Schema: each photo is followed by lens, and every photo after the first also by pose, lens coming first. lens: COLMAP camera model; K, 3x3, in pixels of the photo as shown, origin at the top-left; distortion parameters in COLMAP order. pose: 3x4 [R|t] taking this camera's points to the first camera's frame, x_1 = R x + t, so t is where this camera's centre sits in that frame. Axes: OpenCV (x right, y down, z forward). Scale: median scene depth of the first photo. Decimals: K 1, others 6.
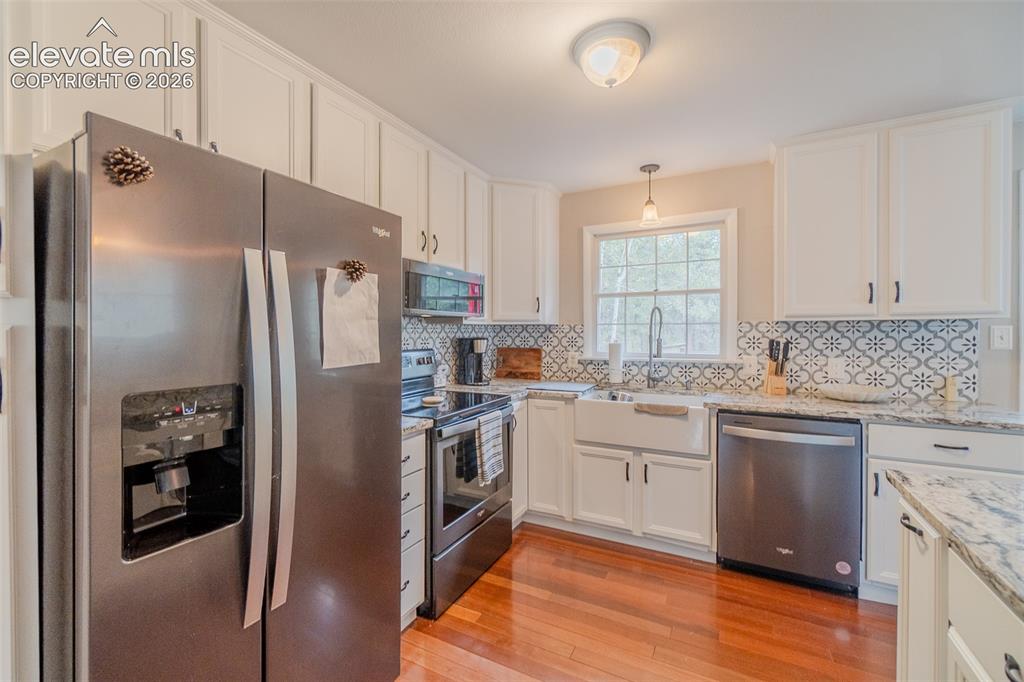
lens RADIAL K [[436.9, 0, 502.8], [0, 436.9, 334.0], [0, 0, 1]] dist [-0.009018, 0.005238]
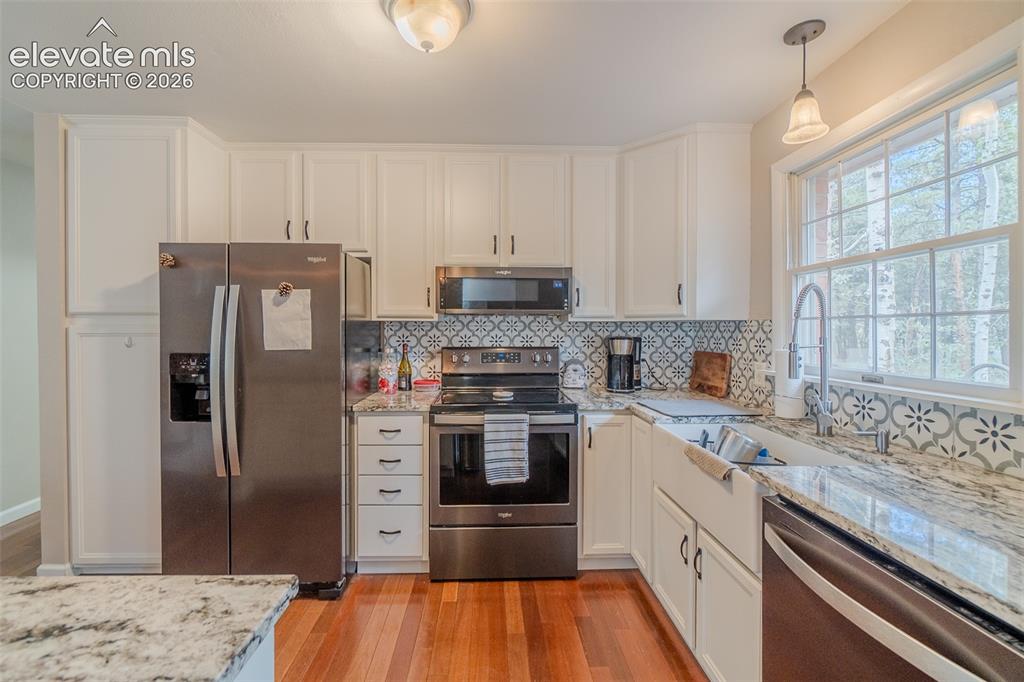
lens RADIAL K [[437.8, 0, 498.5], [0, 437.8, 331.1], [0, 0, 1]] dist [-0.001694, 0.000037]
pose [[0.493753, 0.006548, -0.869577, 0.701227], [-0.010308, 0.999945, 0.001677, -0.002551], [0.869541, 0.008135, 0.493794, 0.443132]]
